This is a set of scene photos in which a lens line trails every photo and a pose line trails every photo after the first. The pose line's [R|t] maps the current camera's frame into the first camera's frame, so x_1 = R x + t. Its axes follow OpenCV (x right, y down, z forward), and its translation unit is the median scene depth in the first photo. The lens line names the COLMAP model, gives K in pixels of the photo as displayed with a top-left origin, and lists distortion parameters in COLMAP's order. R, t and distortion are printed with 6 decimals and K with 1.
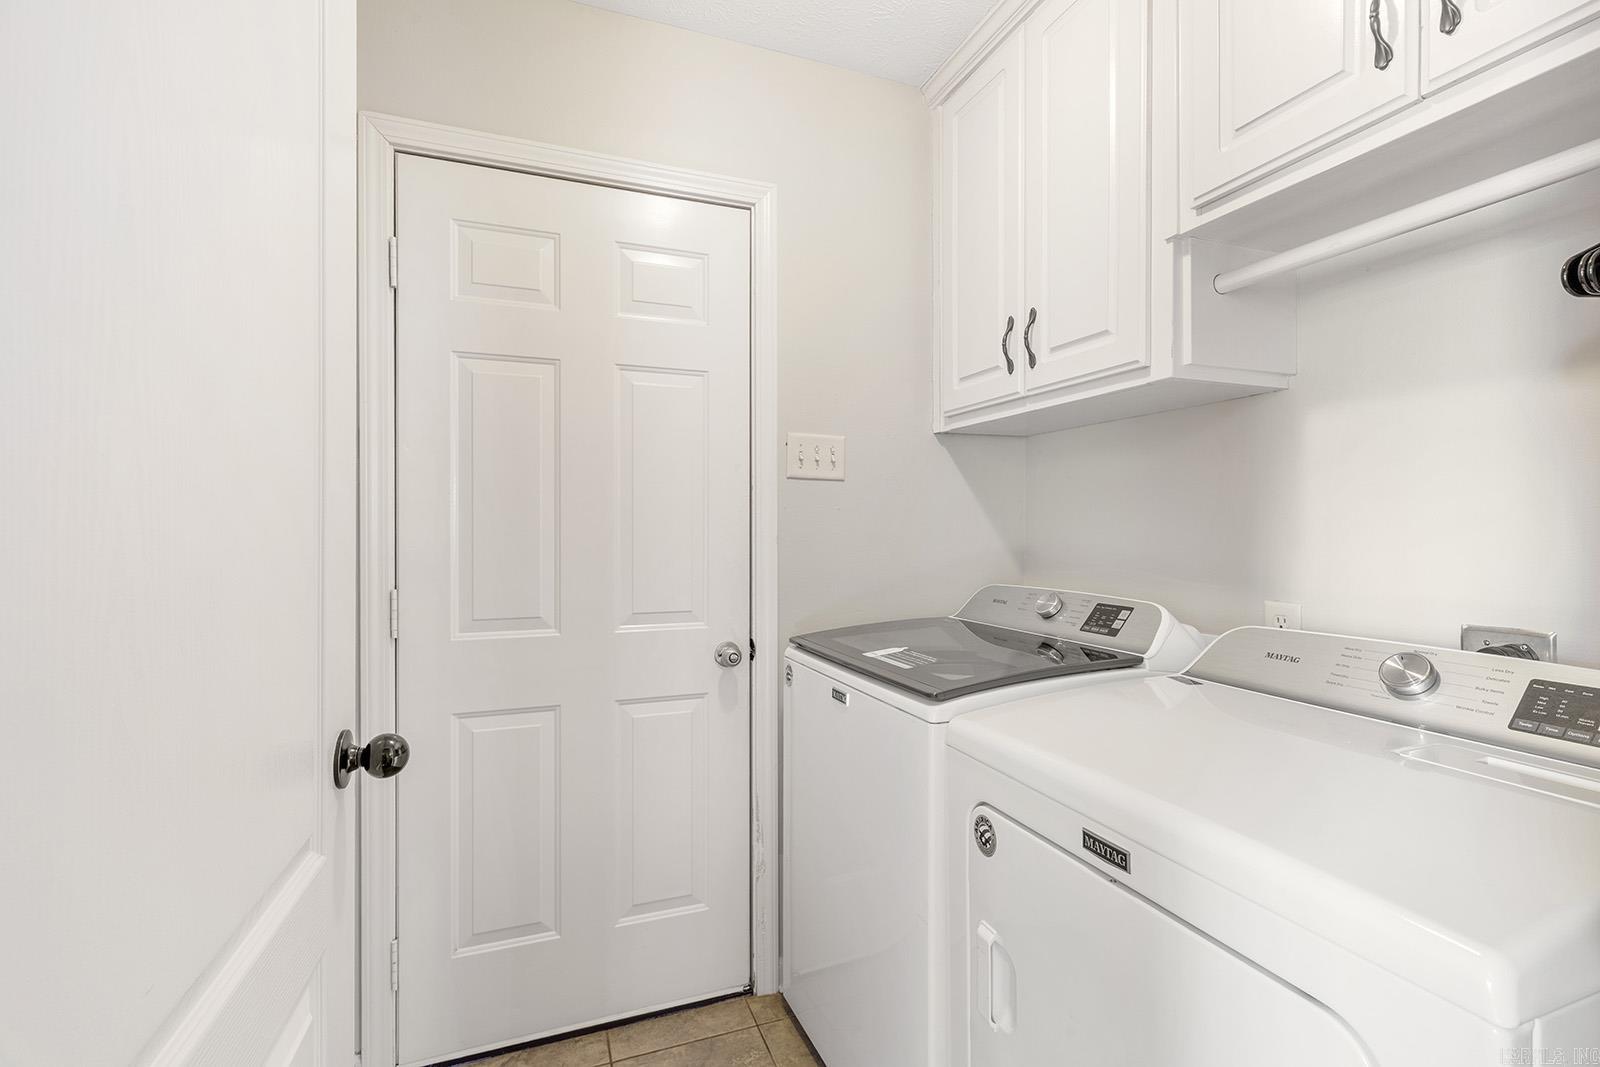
lens RADIAL K [[731.5, 0, 801.6], [0, 731.5, 533.7], [0, 0, 1]] dist [0.003112, -0.000974]
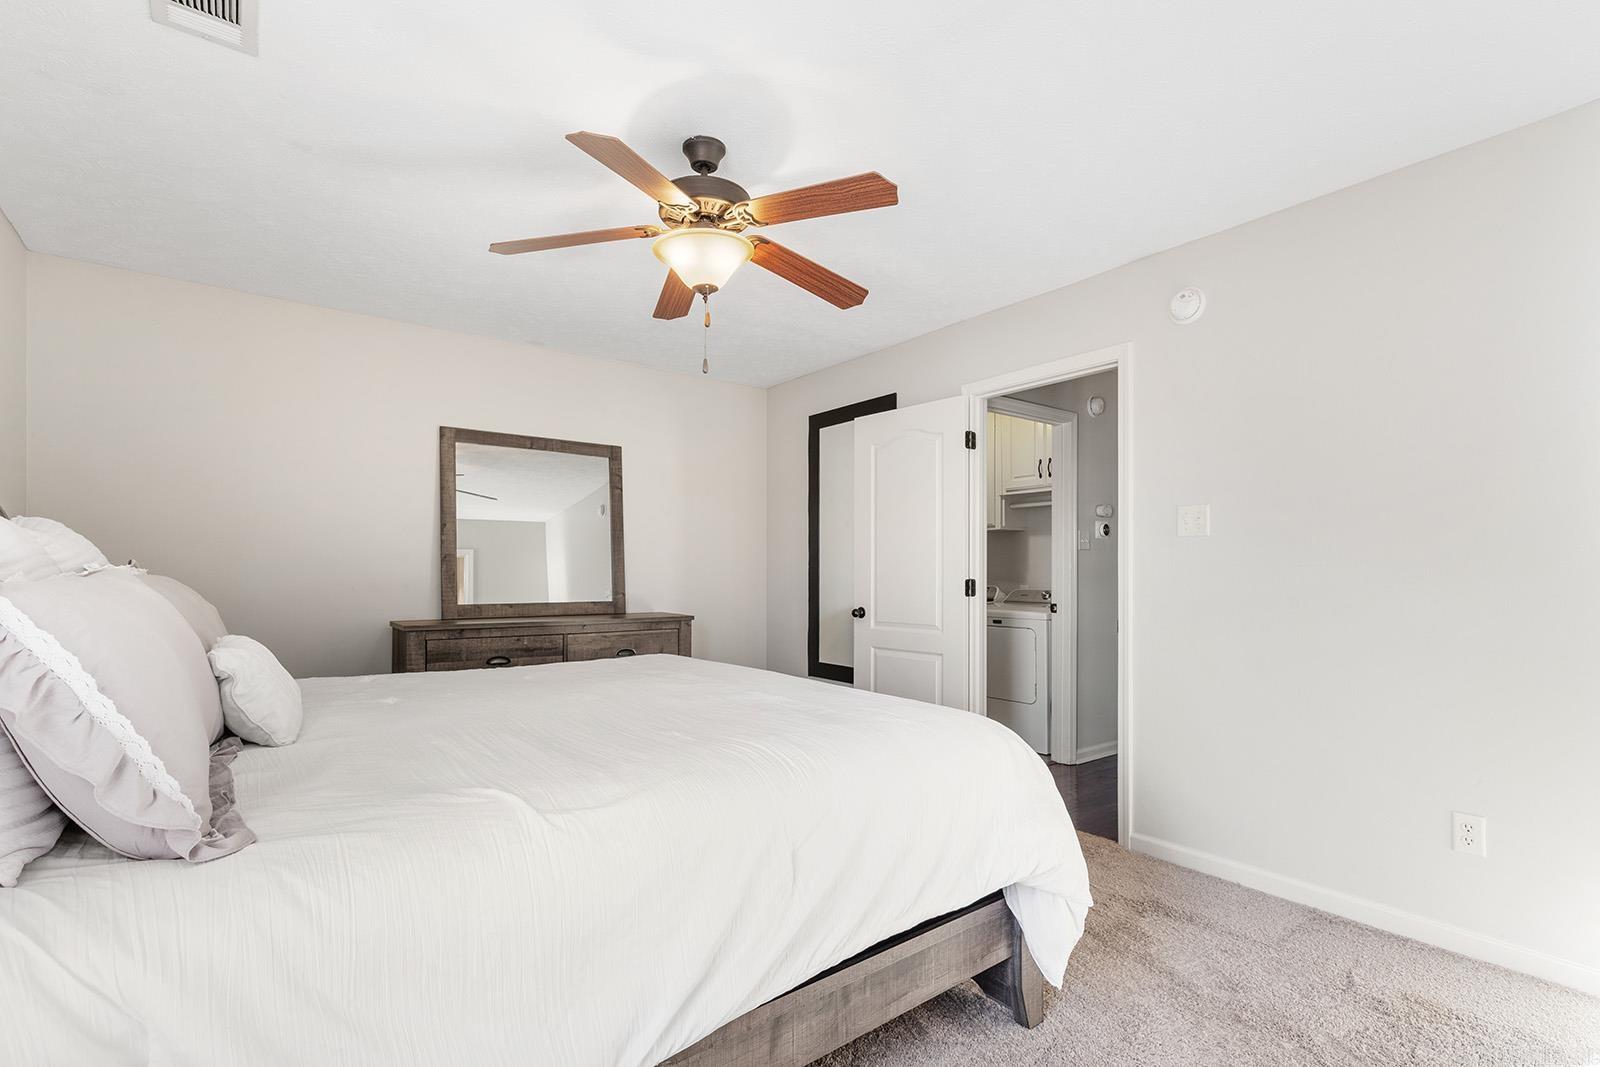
lens RADIAL K [[731.5, 0, 809.3], [0, 731.5, 576.7], [0, 0, 1]] dist [0.003112, -0.000974]
pose [[0.956156, 0.000560, 0.292858, -1.882659], [0.001078, 0.999985, -0.005433, 0.080402], [-0.292857, 0.005510, 0.956140, -2.852928]]
